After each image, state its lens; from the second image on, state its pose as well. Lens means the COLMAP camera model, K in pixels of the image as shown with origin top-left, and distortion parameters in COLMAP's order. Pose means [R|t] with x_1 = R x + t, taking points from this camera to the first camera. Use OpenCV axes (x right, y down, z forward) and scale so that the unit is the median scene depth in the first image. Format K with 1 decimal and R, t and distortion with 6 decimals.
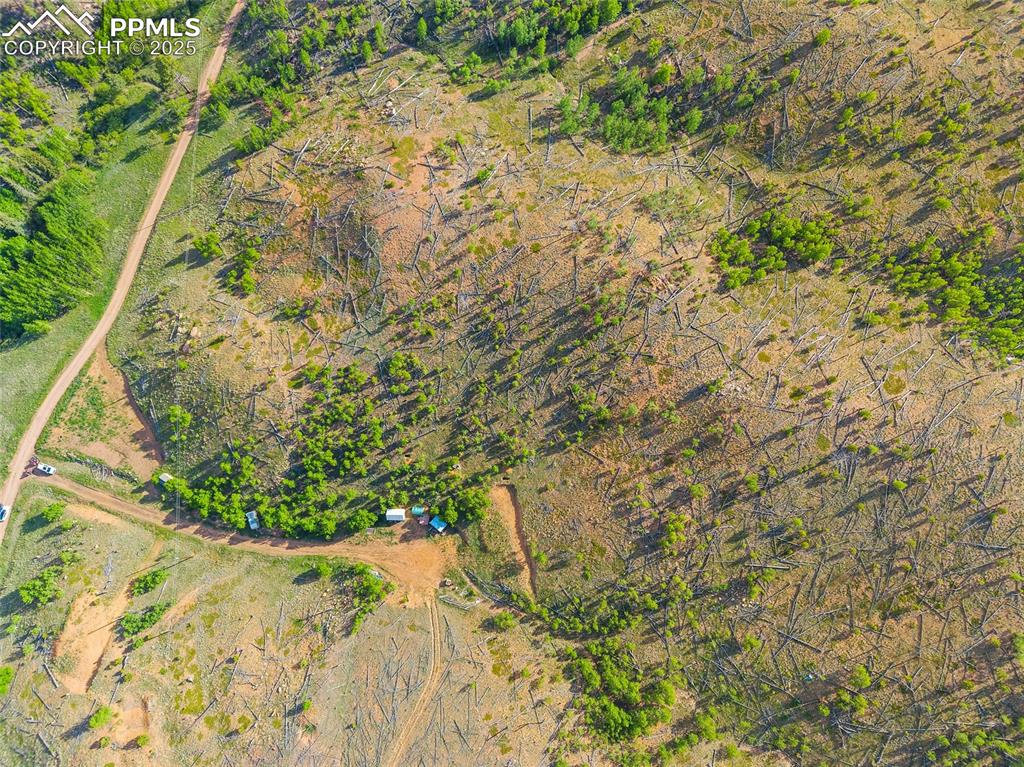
lens RADIAL K [[682.9, 0, 518.0], [0, 682.9, 376.6], [0, 0, 1]] dist [0.028041, -0.028704]
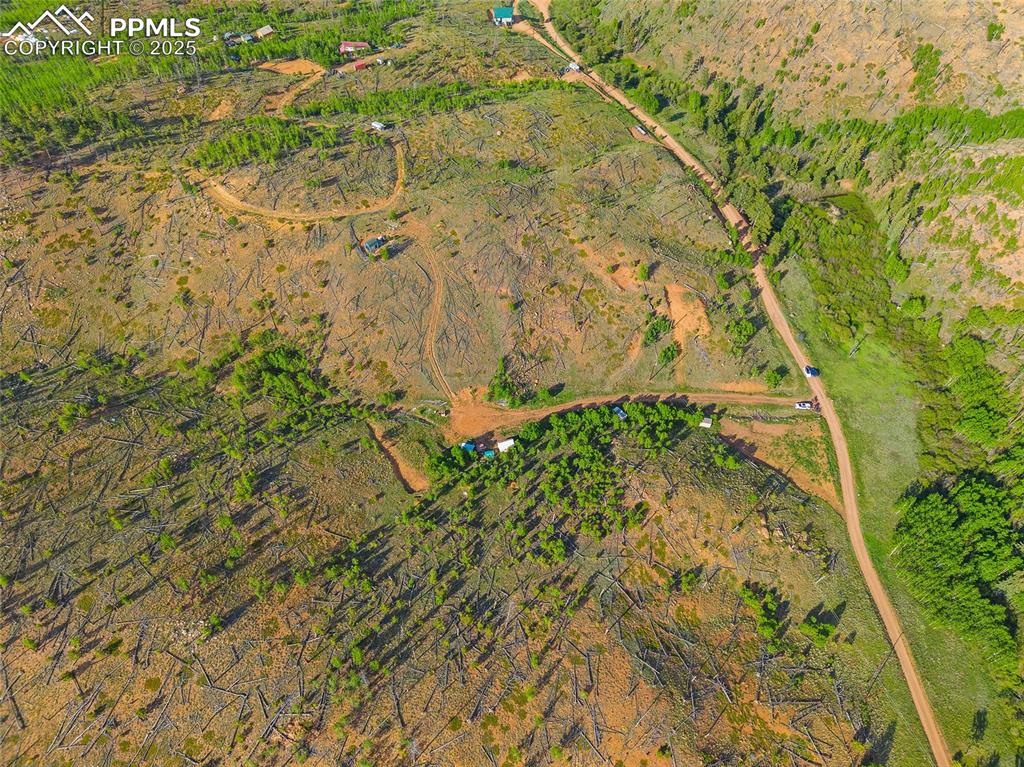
lens RADIAL K [[682.9, 0, 511.0], [0, 682.9, 379.5], [0, 0, 1]] dist [0.028041, -0.028704]
pose [[-0.936101, 0.259381, -0.237565, 0.050742], [-0.350494, -0.631250, 0.691865, -0.507041], [0.029493, 0.730920, 0.681825, 0.163434]]
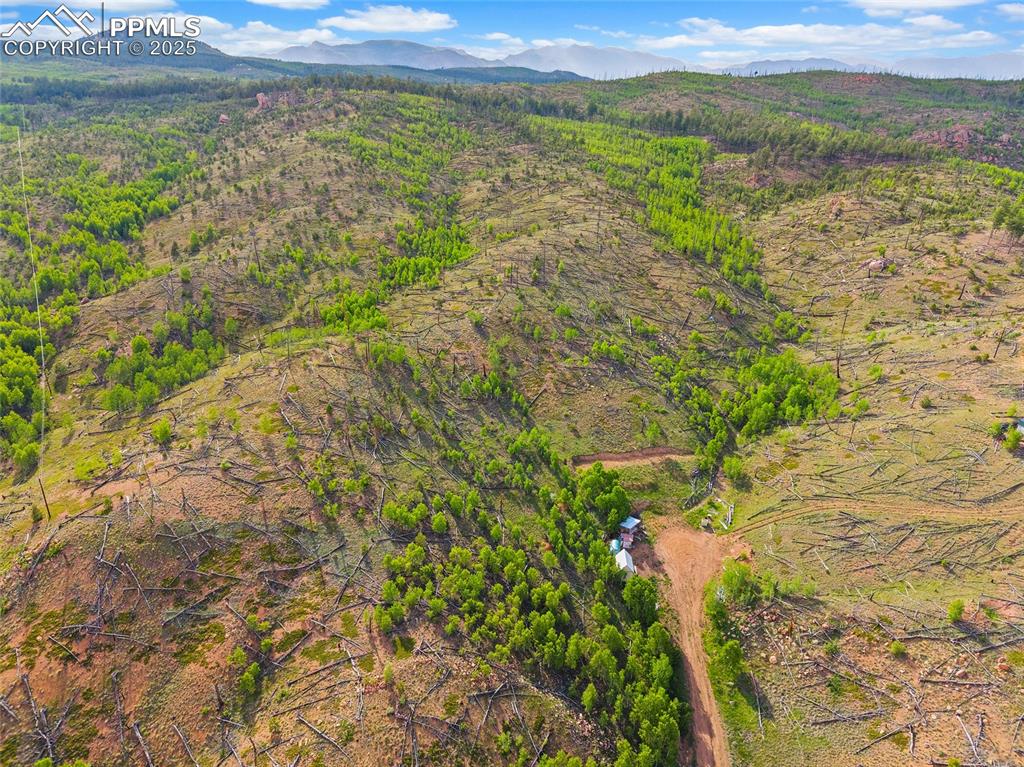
lens RADIAL K [[682.9, 0, 507.8], [0, 682.9, 390.4], [0, 0, 1]] dist [0.028041, -0.028704]
pose [[0.033649, -0.428477, 0.902926, -0.713578], [0.981540, 0.184357, 0.050907, 0.026149], [-0.188273, 0.884545, 0.426771, 0.591516]]
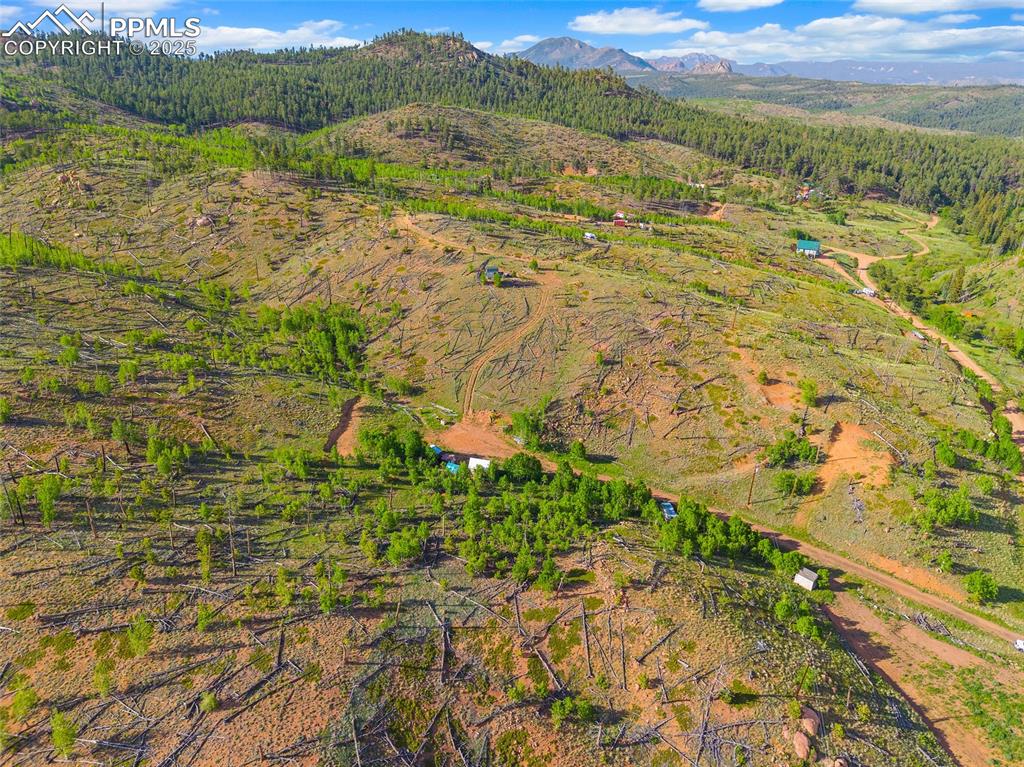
lens RADIAL K [[682.9, 0, 514.5], [0, 682.9, 381.4], [0, 0, 1]] dist [0.028041, -0.028704]
pose [[-0.969011, -0.130156, 0.209944, -0.371579], [0.236534, -0.243946, 0.940501, -0.505933], [-0.071197, 0.961015, 0.267173, 0.696628]]
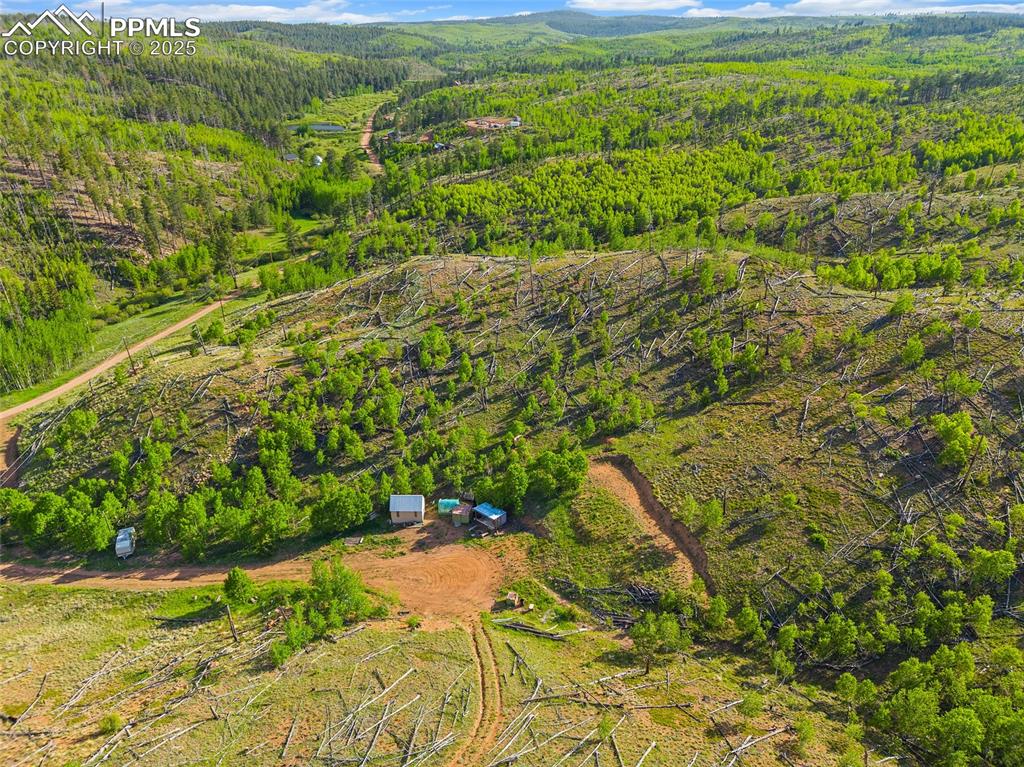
lens RADIAL K [[682.9, 0, 508.8], [0, 682.9, 384.5], [0, 0, 1]] dist [0.028041, -0.028704]
pose [[0.999843, -0.016475, 0.006498, -0.104141], [0.015009, 0.593480, -0.804709, 0.572381], [0.009402, 0.804680, 0.593635, 0.617831]]
